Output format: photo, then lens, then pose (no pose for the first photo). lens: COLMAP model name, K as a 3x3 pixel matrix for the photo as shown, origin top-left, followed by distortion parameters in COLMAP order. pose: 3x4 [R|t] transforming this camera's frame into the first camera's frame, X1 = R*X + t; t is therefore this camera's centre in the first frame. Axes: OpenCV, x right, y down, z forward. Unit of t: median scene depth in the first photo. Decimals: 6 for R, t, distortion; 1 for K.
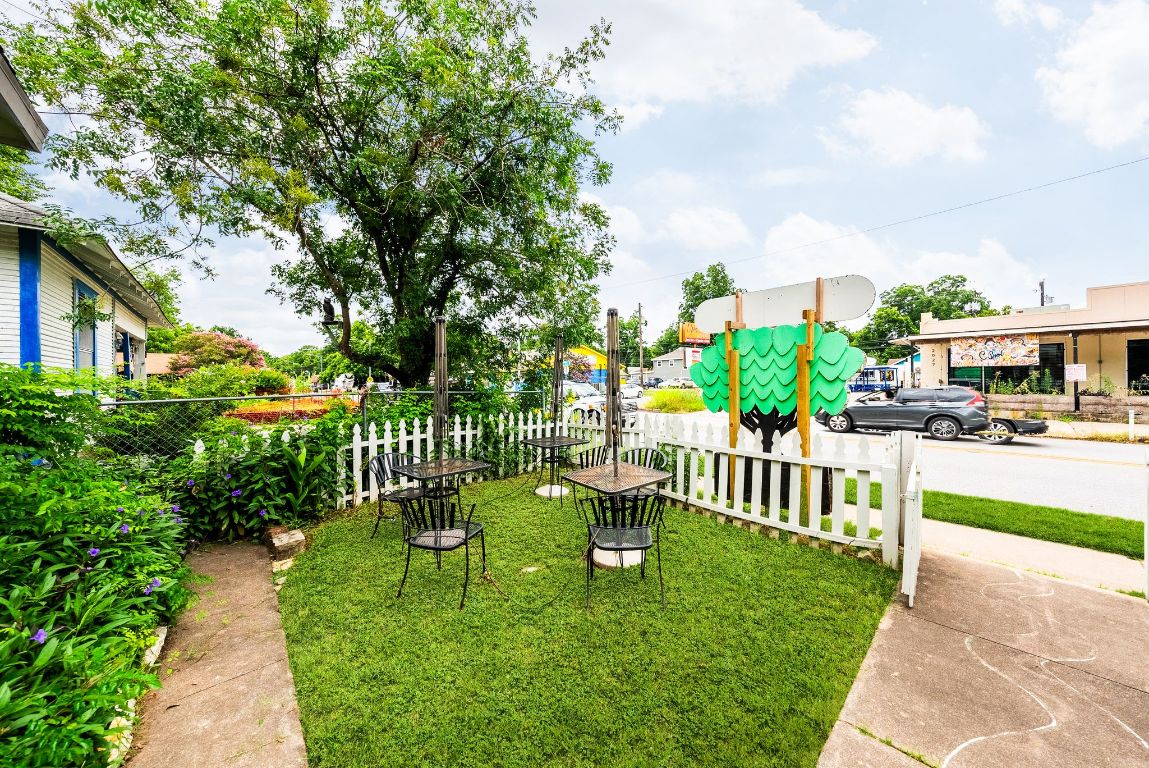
lens RADIAL K [[401.4, 0, 581.3], [0, 401.4, 377.5], [0, 0, 1]] dist [-0.001702, -0.000117]
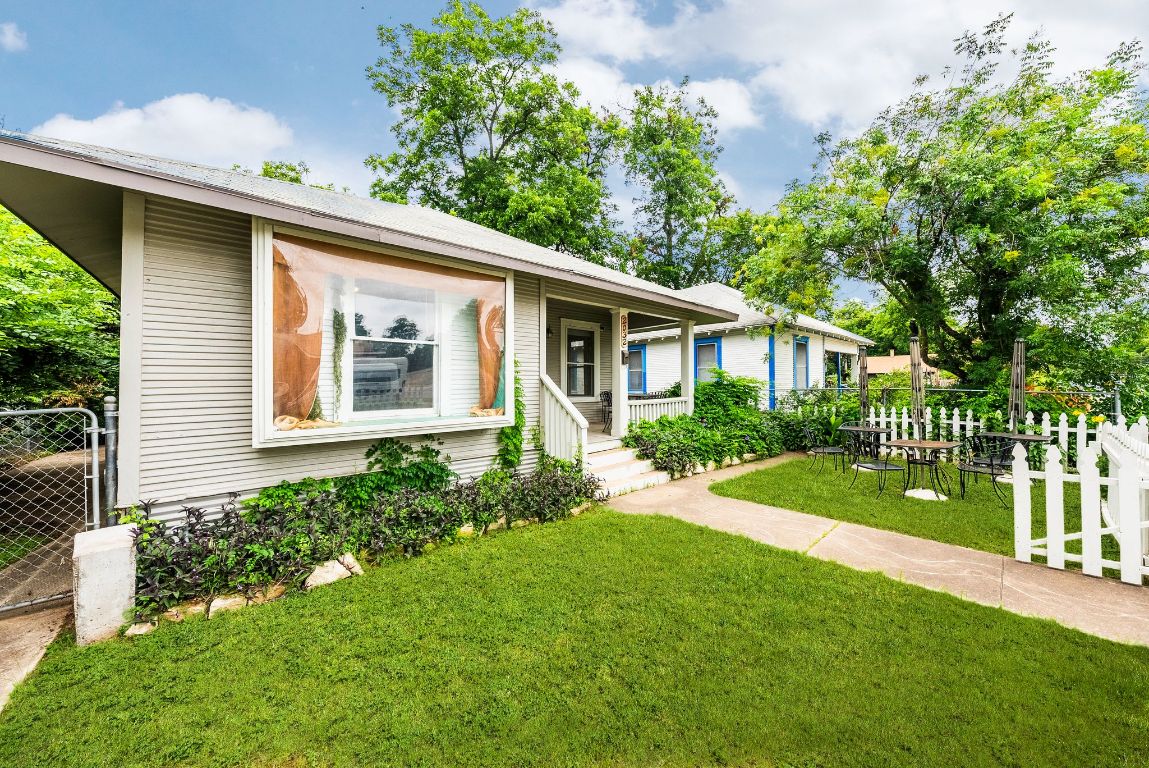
lens RADIAL K [[401.4, 0, 581.3], [0, 401.4, 377.5], [0, 0, 1]] dist [-0.001702, -0.000117]
pose [[-0.010294, -0.010271, -0.999894, 1.064961], [0.009574, 0.999900, -0.010370, -0.000167], [0.999901, -0.009680, -0.010195, -0.181274]]
